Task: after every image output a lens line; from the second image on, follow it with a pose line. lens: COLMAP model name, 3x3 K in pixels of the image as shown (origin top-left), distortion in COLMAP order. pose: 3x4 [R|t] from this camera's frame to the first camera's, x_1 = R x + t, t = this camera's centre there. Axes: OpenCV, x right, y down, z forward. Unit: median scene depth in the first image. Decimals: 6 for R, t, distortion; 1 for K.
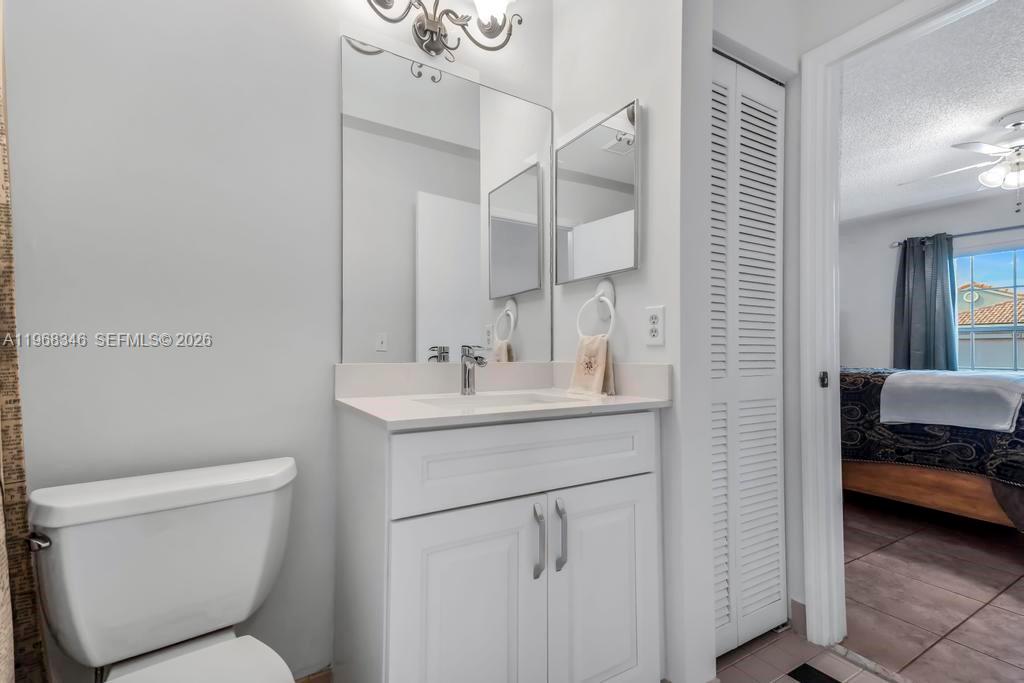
lens RADIAL K [[454.3, 0, 510.1], [0, 454.3, 348.8], [0, 0, 1]] dist [0.001568, 0.000263]
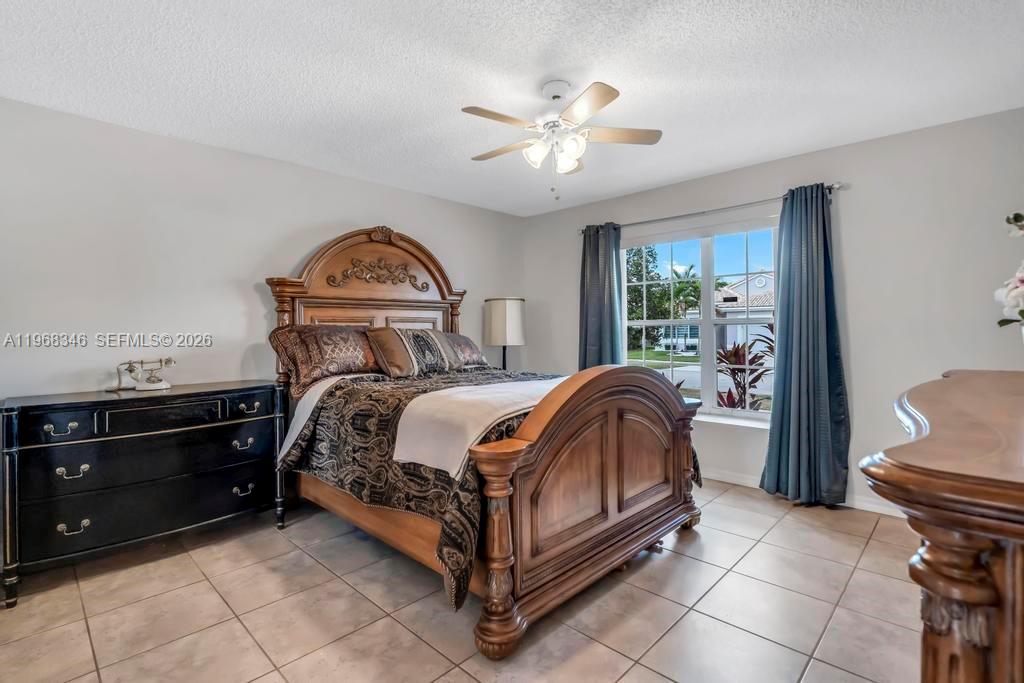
lens RADIAL K [[487.9, 0, 513.1], [0, 487.9, 335.0], [0, 0, 1]] dist [0.000091, -0.000018]
pose [[0.960435, -0.017636, 0.277946, 0.772506], [0.013080, 0.999748, 0.018236, -0.067261], [-0.278198, -0.013879, 0.960423, 0.130645]]
